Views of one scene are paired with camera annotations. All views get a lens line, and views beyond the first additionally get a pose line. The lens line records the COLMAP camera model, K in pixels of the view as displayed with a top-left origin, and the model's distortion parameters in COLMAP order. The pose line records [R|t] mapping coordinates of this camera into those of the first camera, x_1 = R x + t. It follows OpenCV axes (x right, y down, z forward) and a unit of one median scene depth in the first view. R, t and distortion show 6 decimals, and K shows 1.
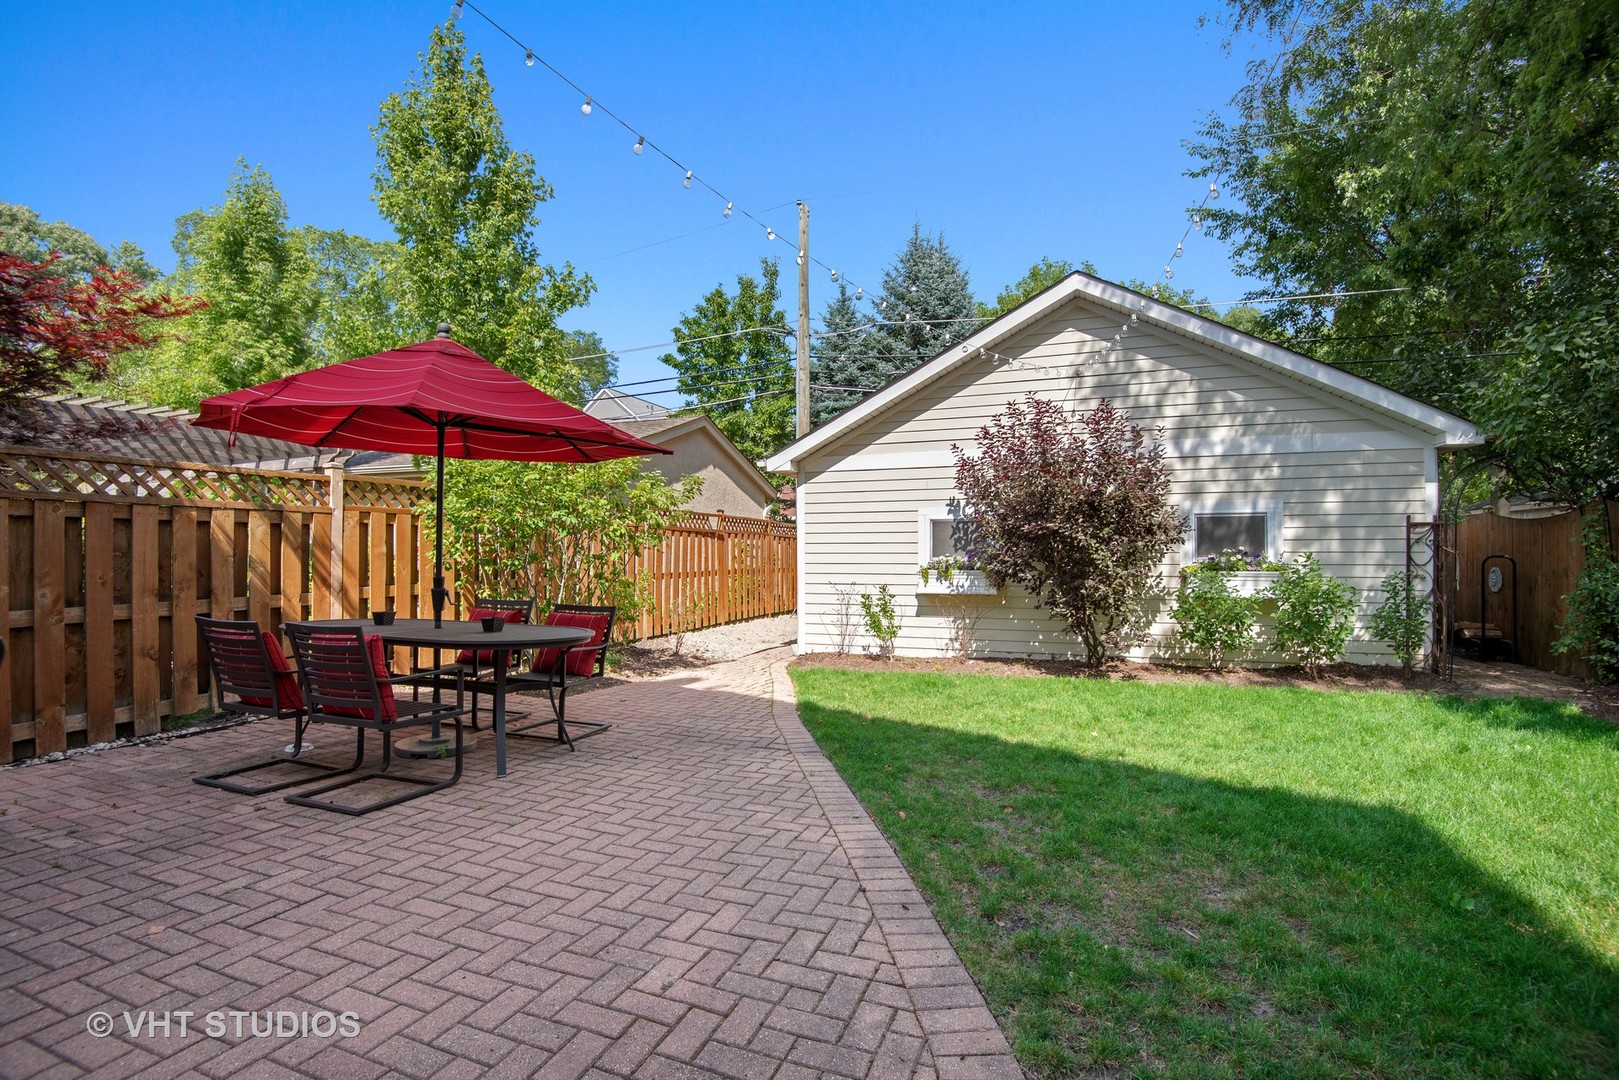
lens RADIAL K [[743.1, 0, 803.8], [0, 743.1, 542.5], [0, 0, 1]] dist [0.003401, -0.001688]
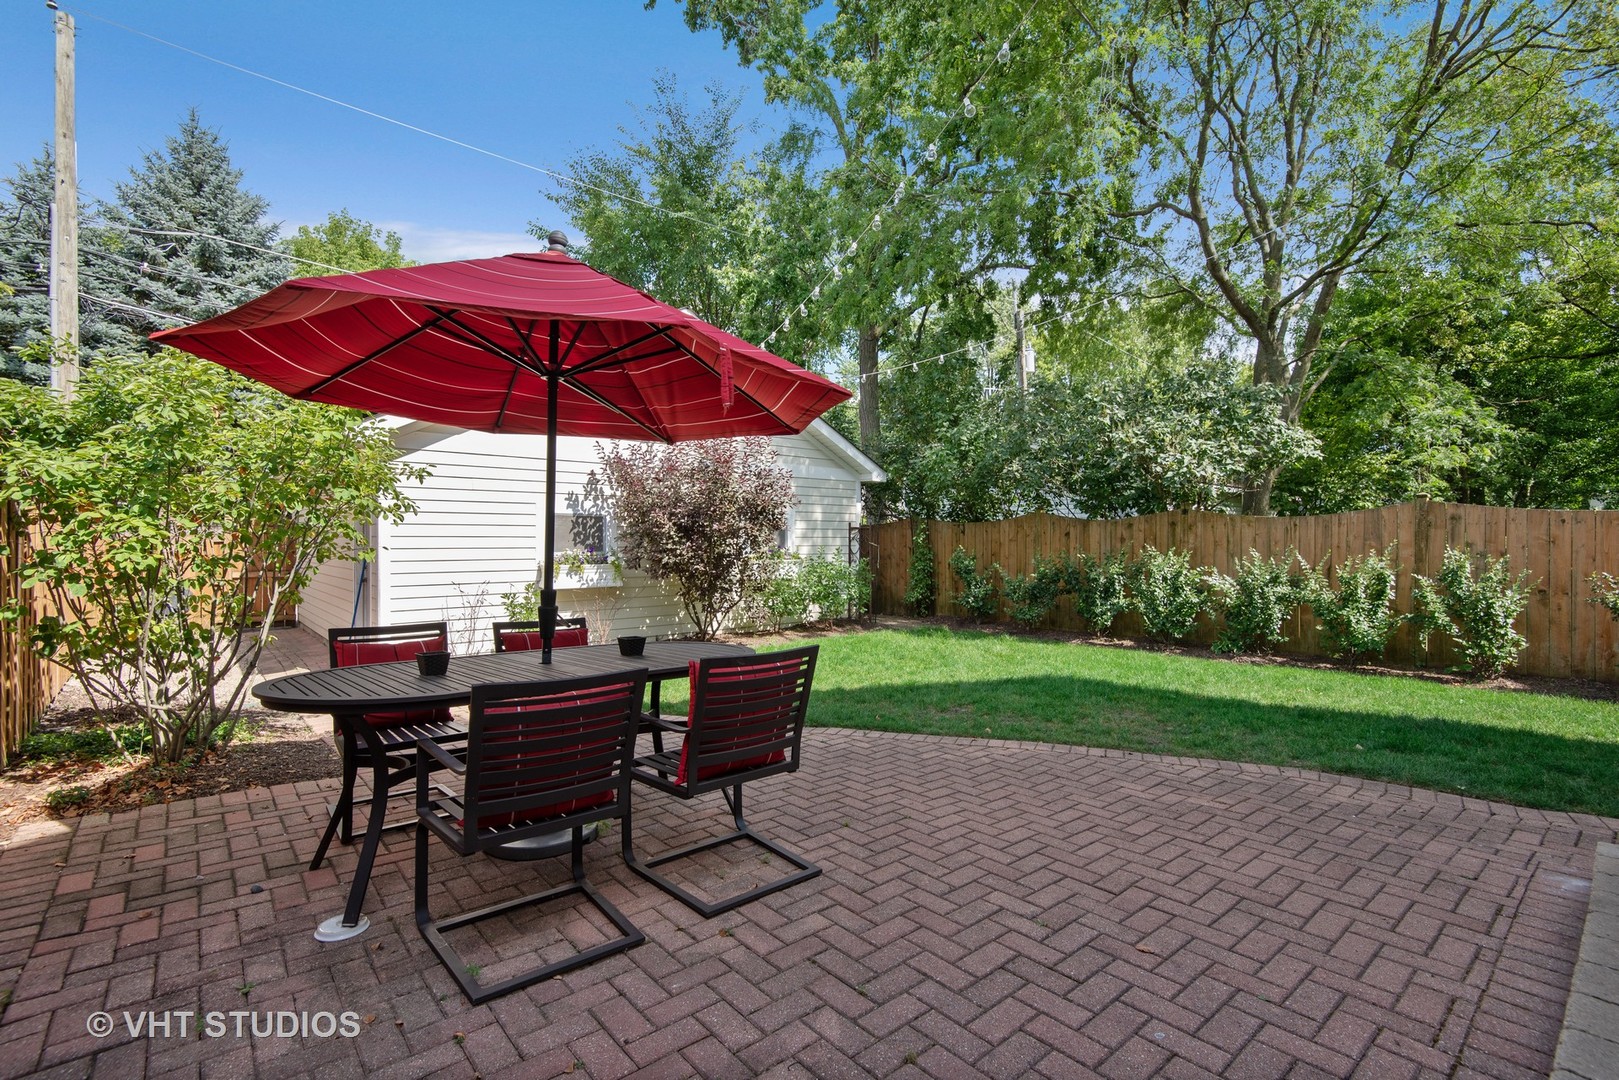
lens RADIAL K [[743.1, 0, 803.0], [0, 743.1, 541.9], [0, 0, 1]] dist [0.003401, -0.001688]
pose [[0.495017, 0.003125, 0.868878, -1.216407], [-0.007225, 0.999974, 0.000520, 0.010155], [-0.868853, -0.006535, 0.495026, 0.579929]]
